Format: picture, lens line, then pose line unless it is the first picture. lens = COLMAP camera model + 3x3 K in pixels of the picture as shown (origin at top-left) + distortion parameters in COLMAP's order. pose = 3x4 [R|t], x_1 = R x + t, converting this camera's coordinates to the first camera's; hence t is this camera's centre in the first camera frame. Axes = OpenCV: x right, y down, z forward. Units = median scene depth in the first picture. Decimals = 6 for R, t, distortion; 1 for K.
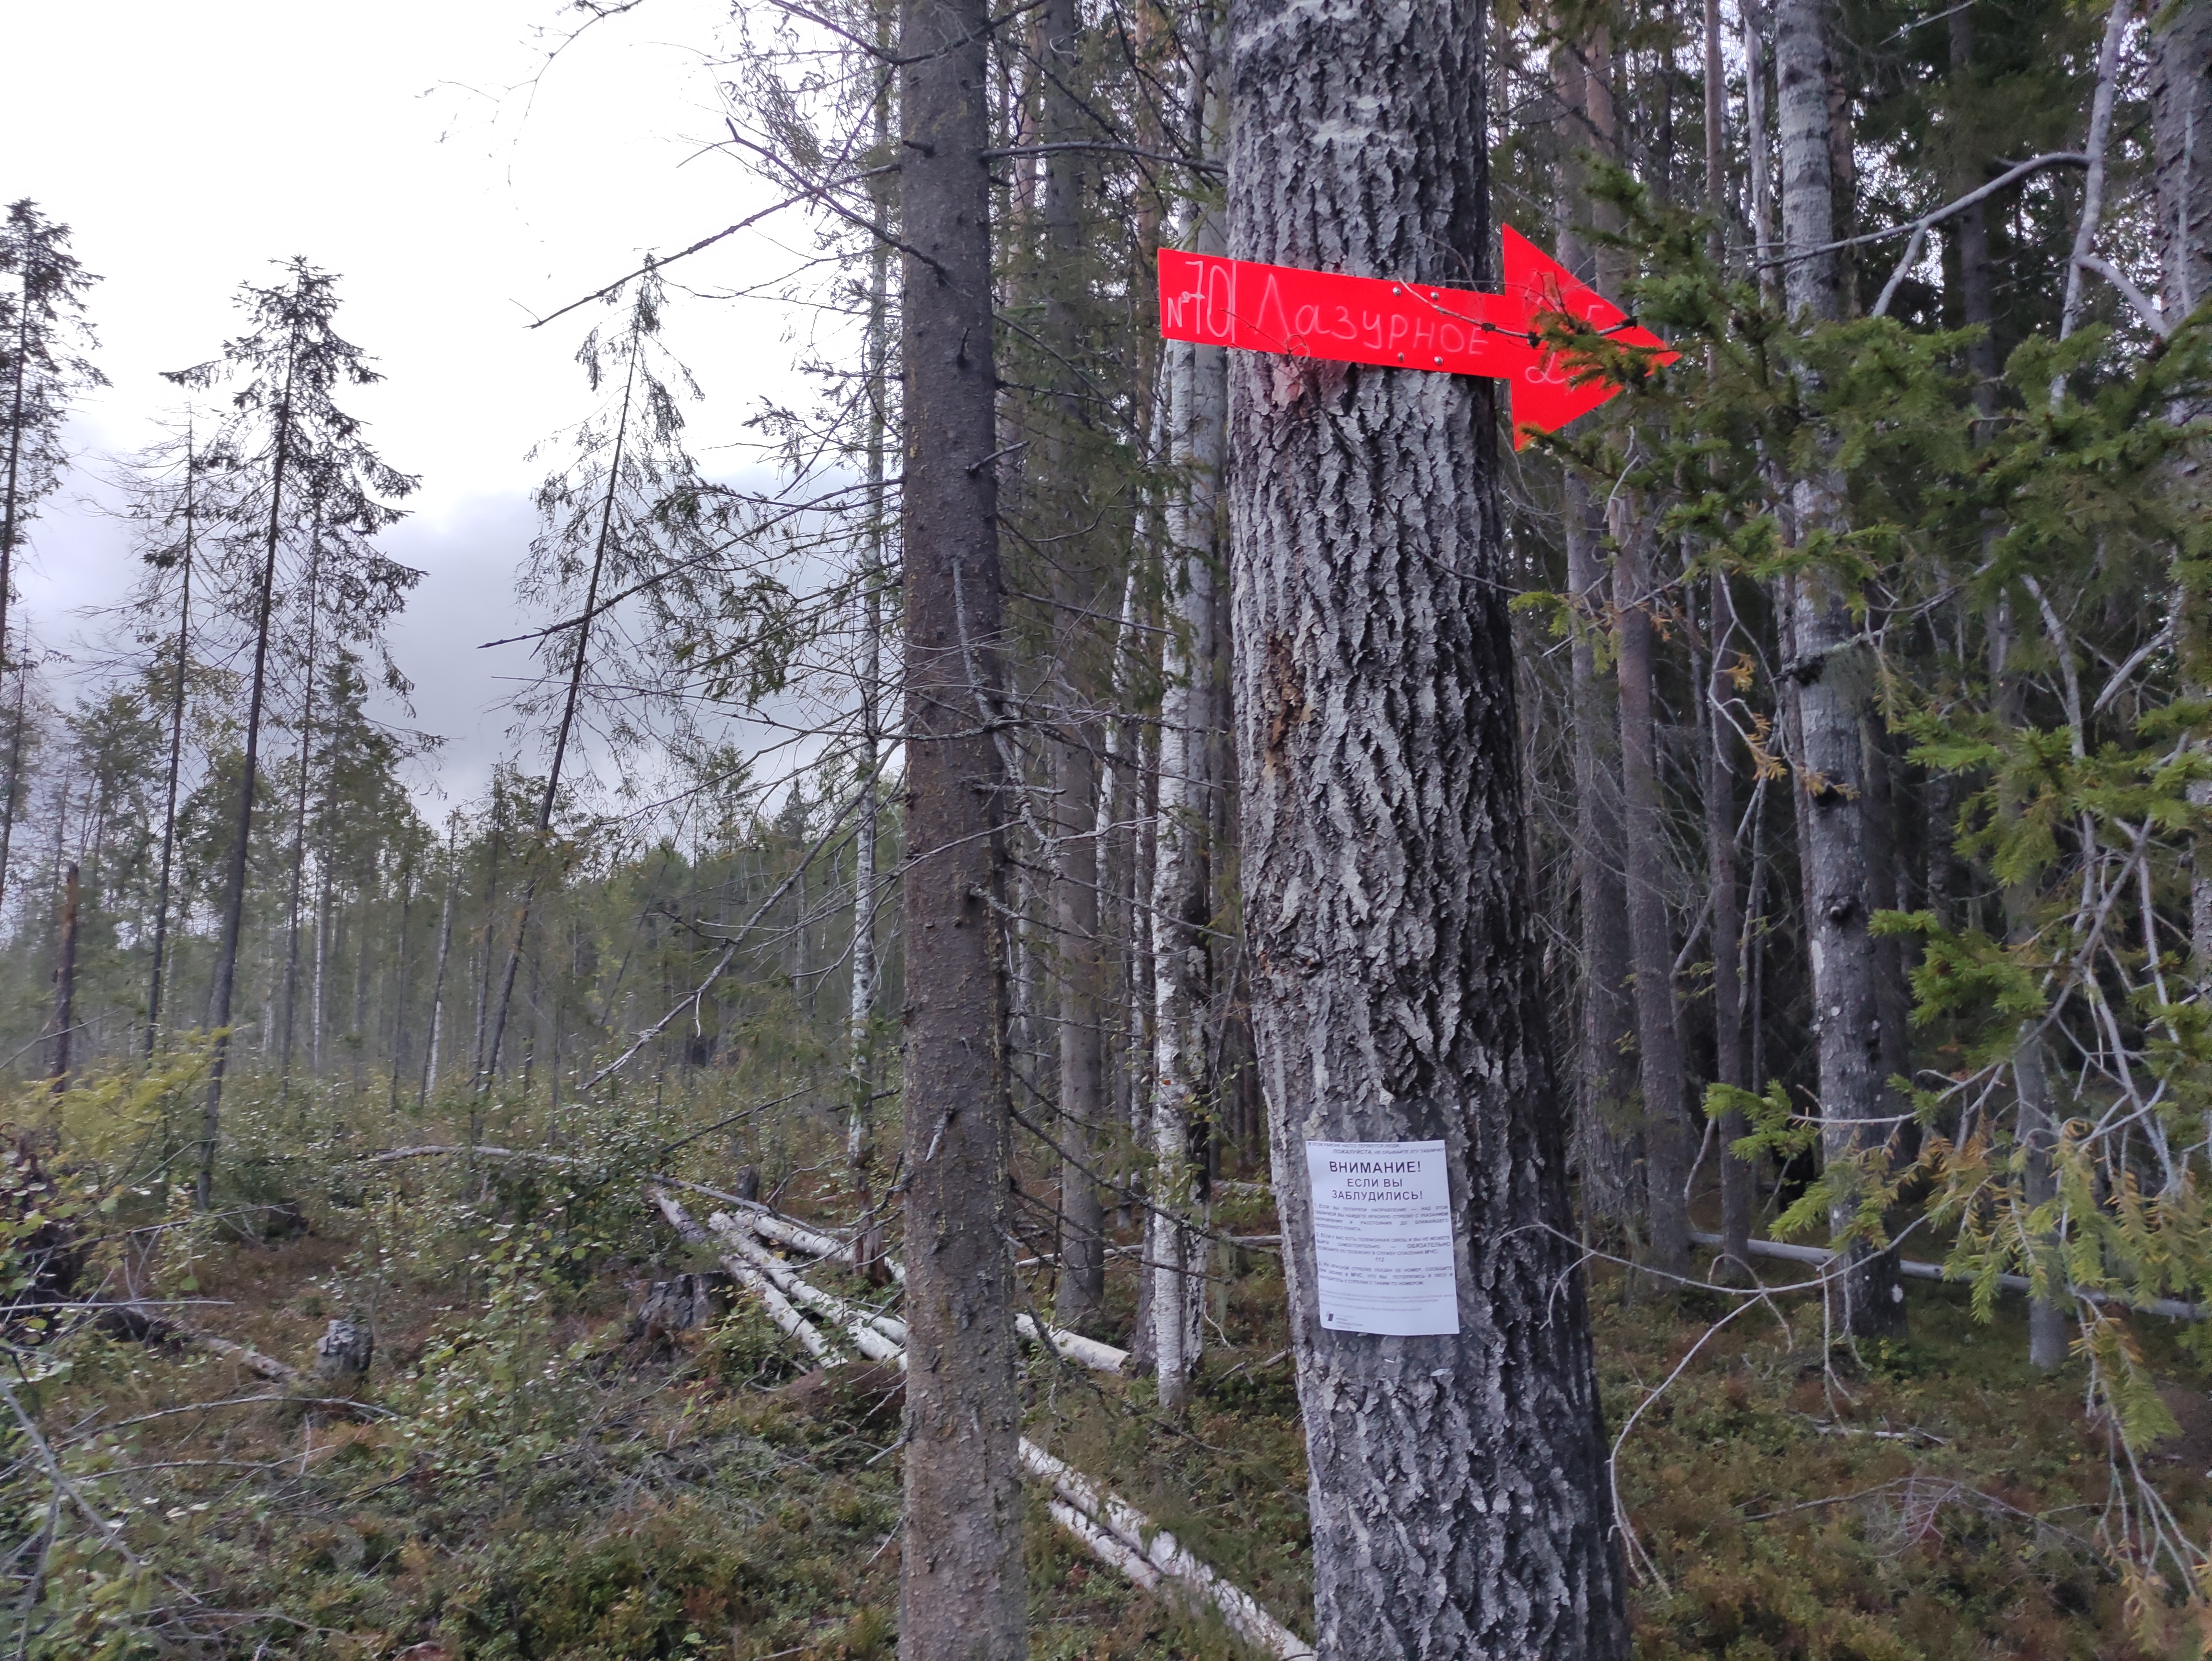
lens RADIAL K [[1628.6, 0, 1111.6], [0, 1628.6, 817.8], [0, 0, 1]] dist [0.063677, -0.051520]
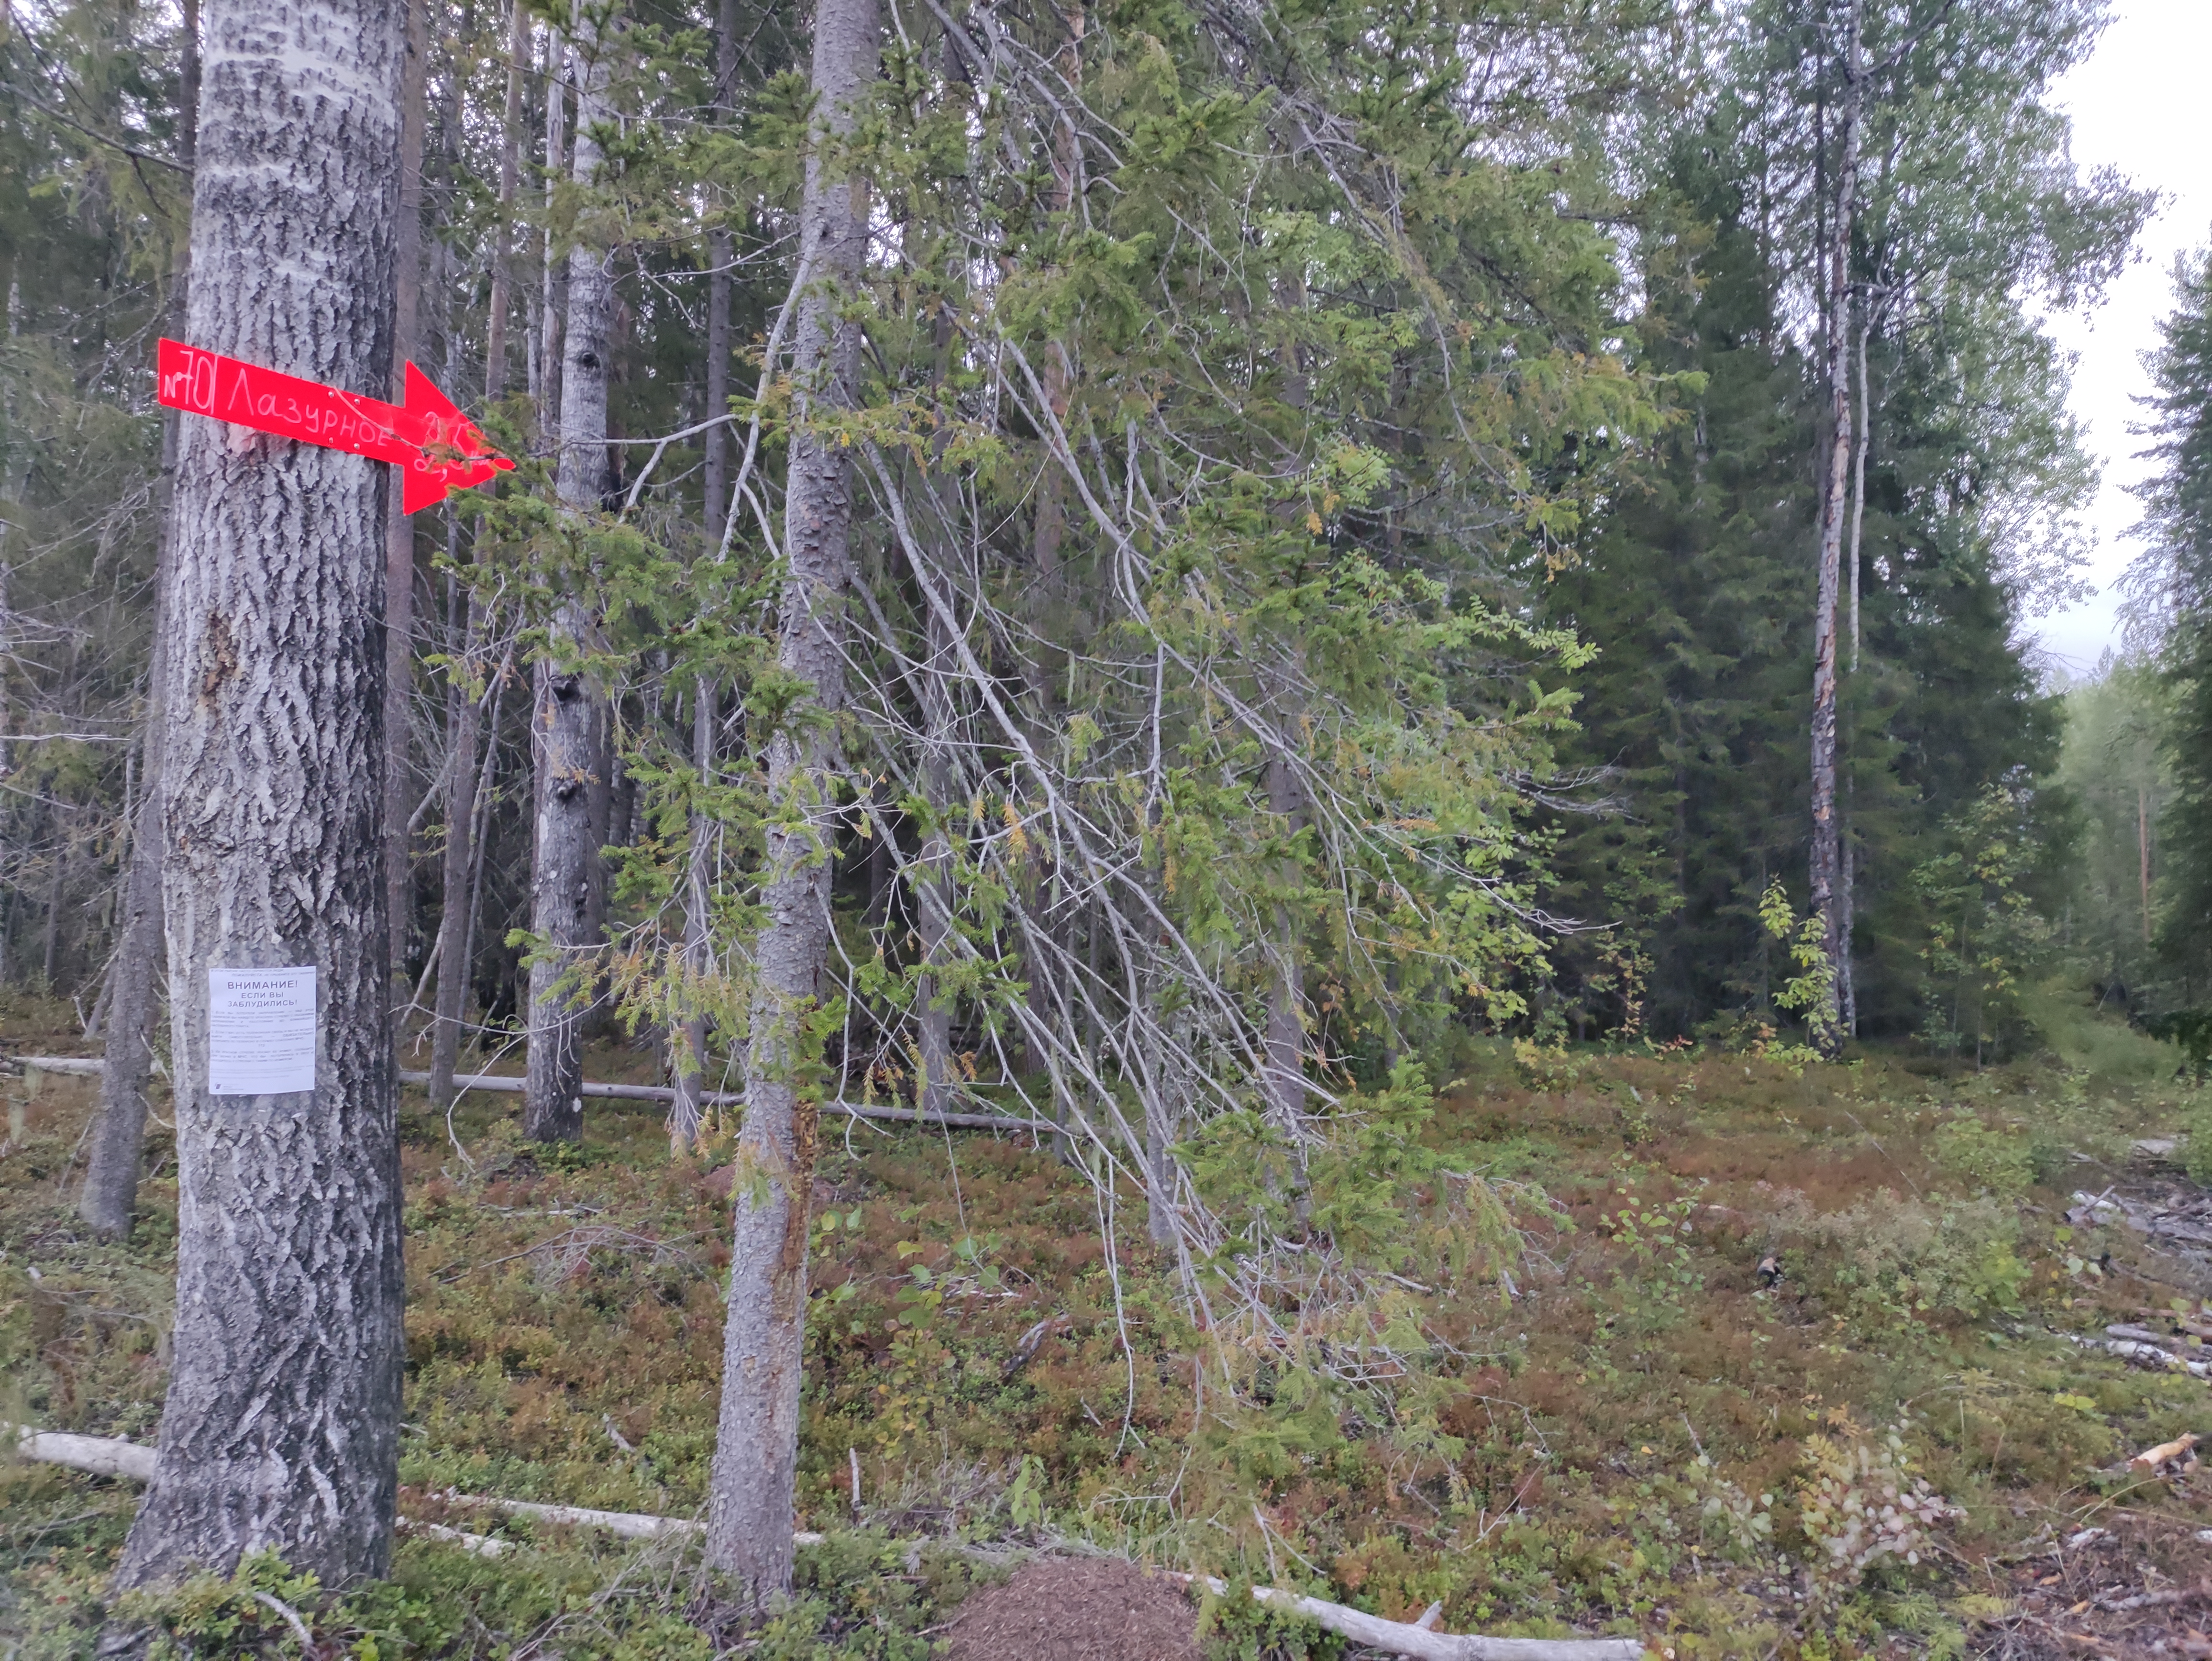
lens RADIAL K [[1628.6, 0, 1117.9], [0, 1628.6, 821.0], [0, 0, 1]] dist [0.063677, -0.051520]
pose [[0.732714, 0.054645, 0.678339, -0.290964], [-0.114984, 0.992381, 0.044257, -0.088455], [-0.670752, -0.110426, 0.733415, -0.595263]]
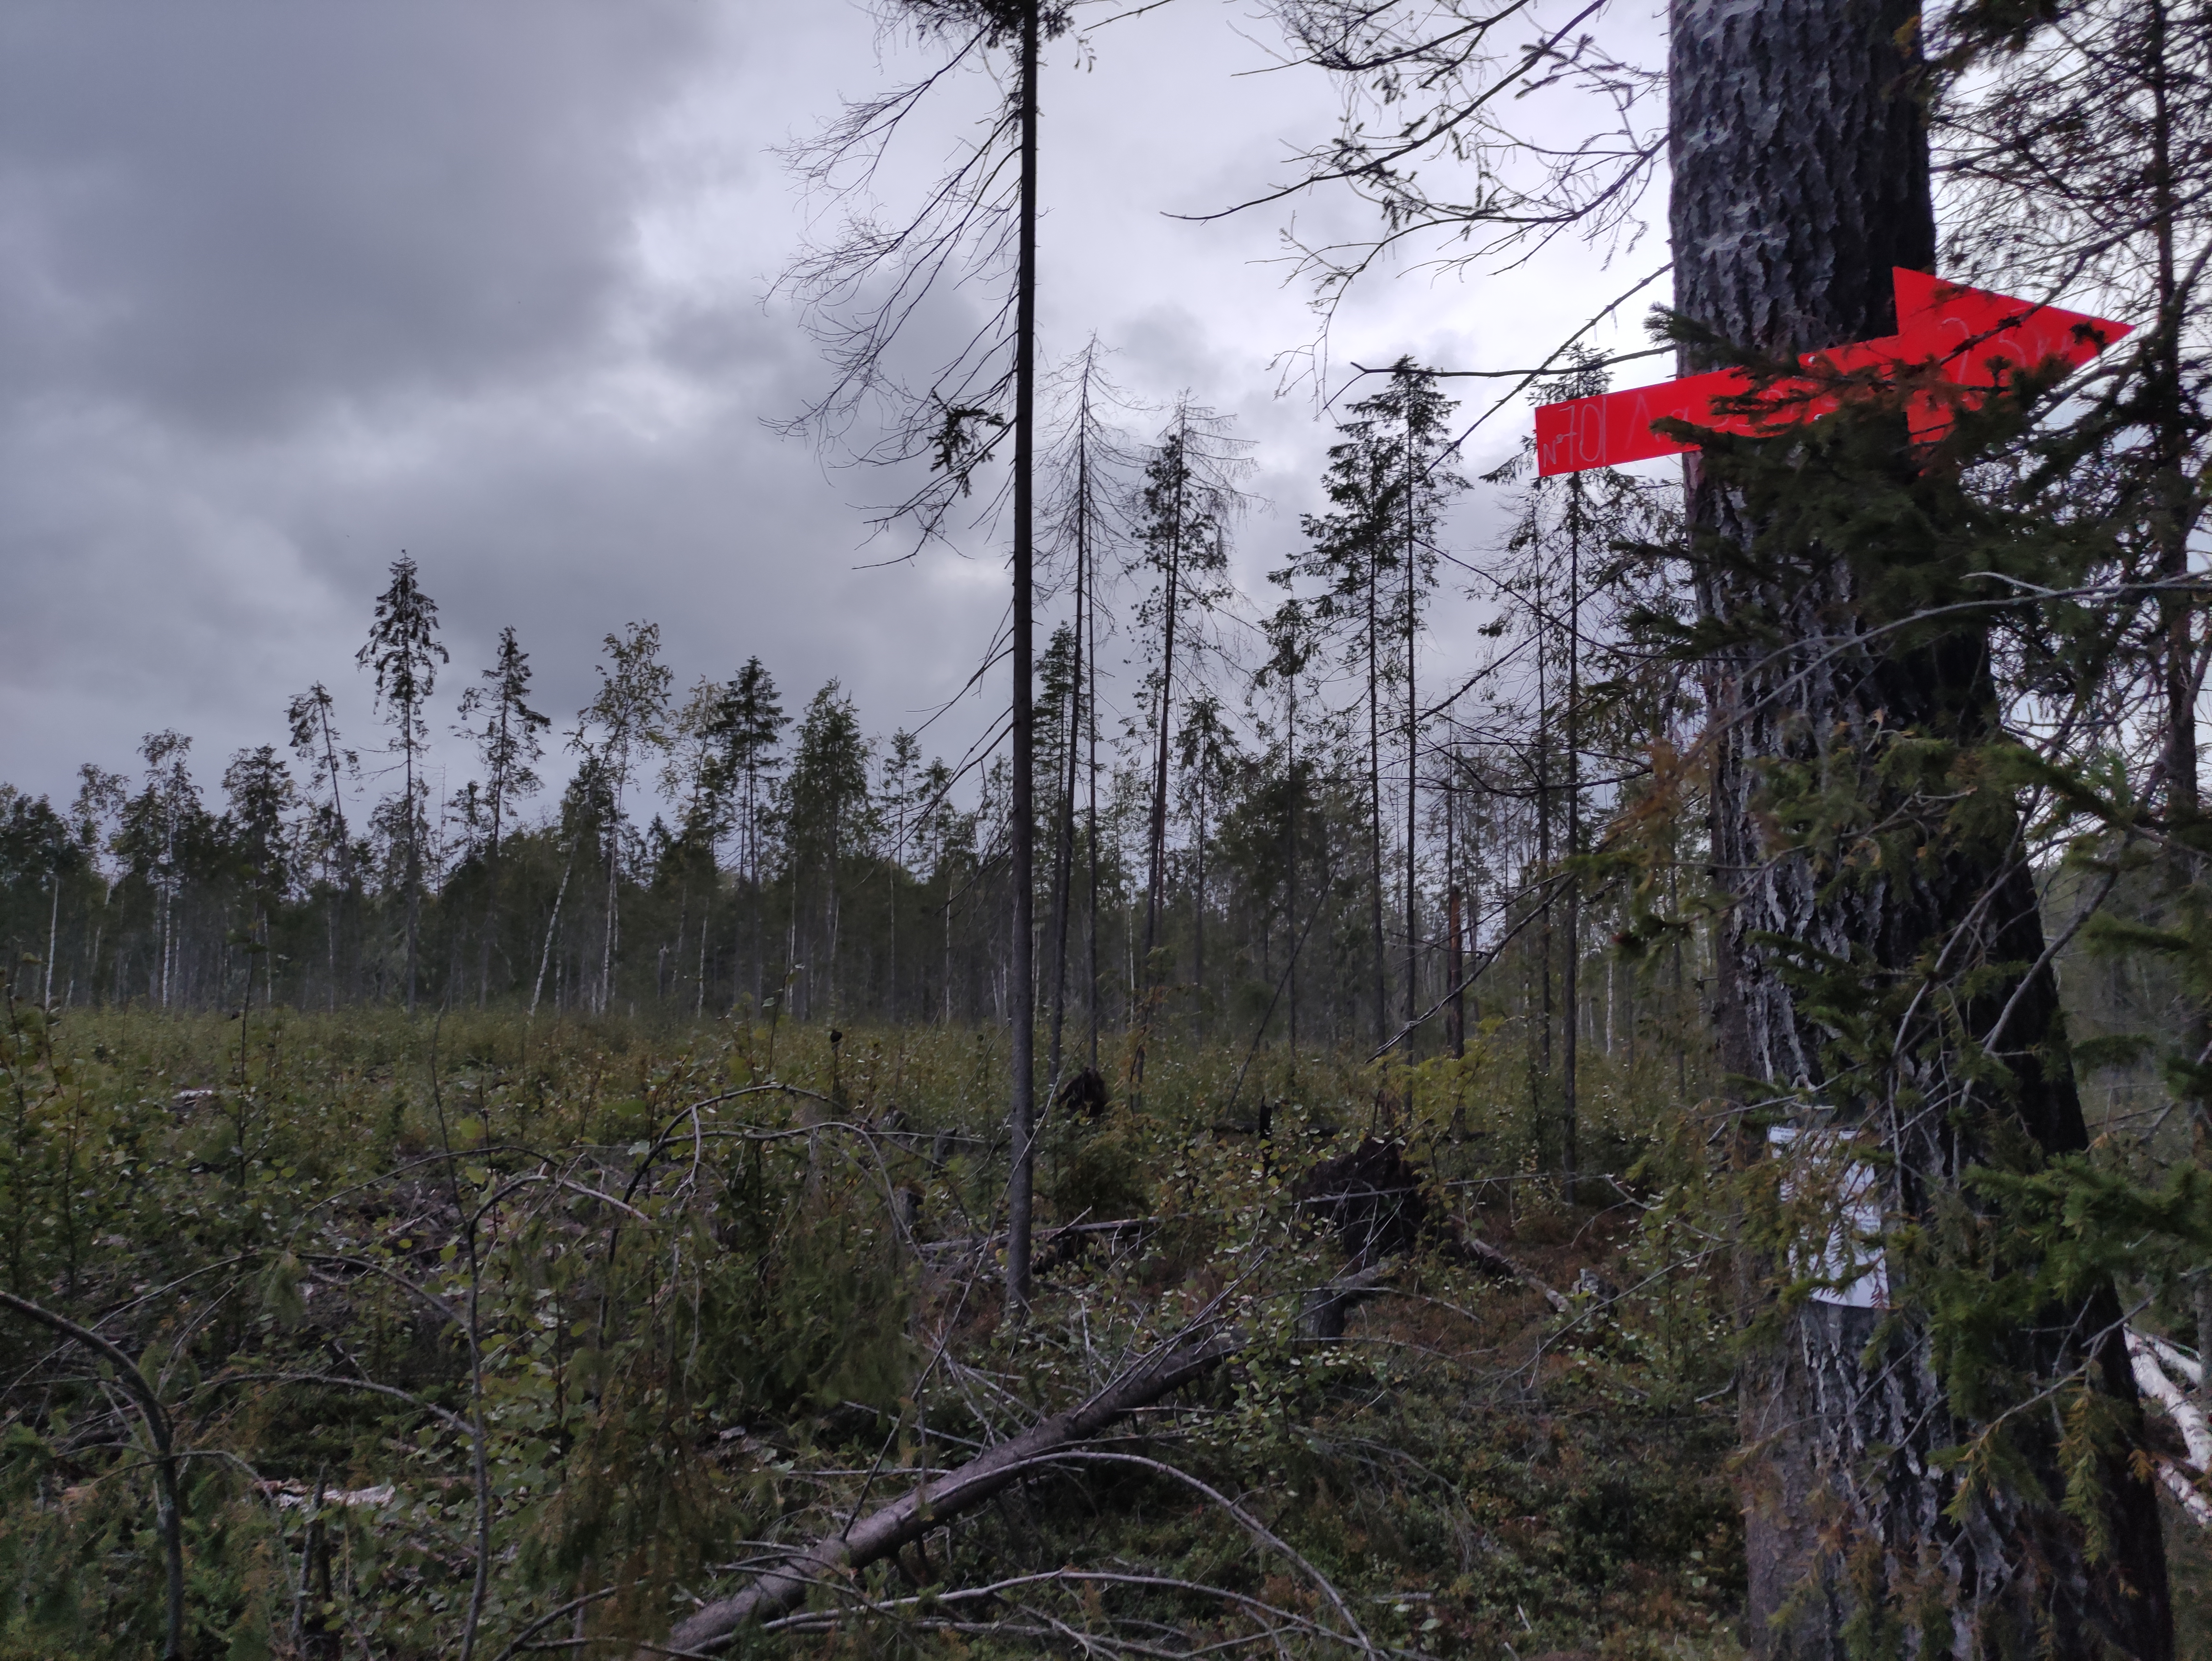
lens RADIAL K [[1628.6, 0, 1103.0], [0, 1628.6, 828.9], [0, 0, 1]] dist [0.063677, -0.051520]
pose [[0.668685, -0.074656, -0.739788, 0.675959], [0.080449, 0.996370, -0.027832, -0.013843], [0.739180, -0.040905, 0.672264, -0.105165]]
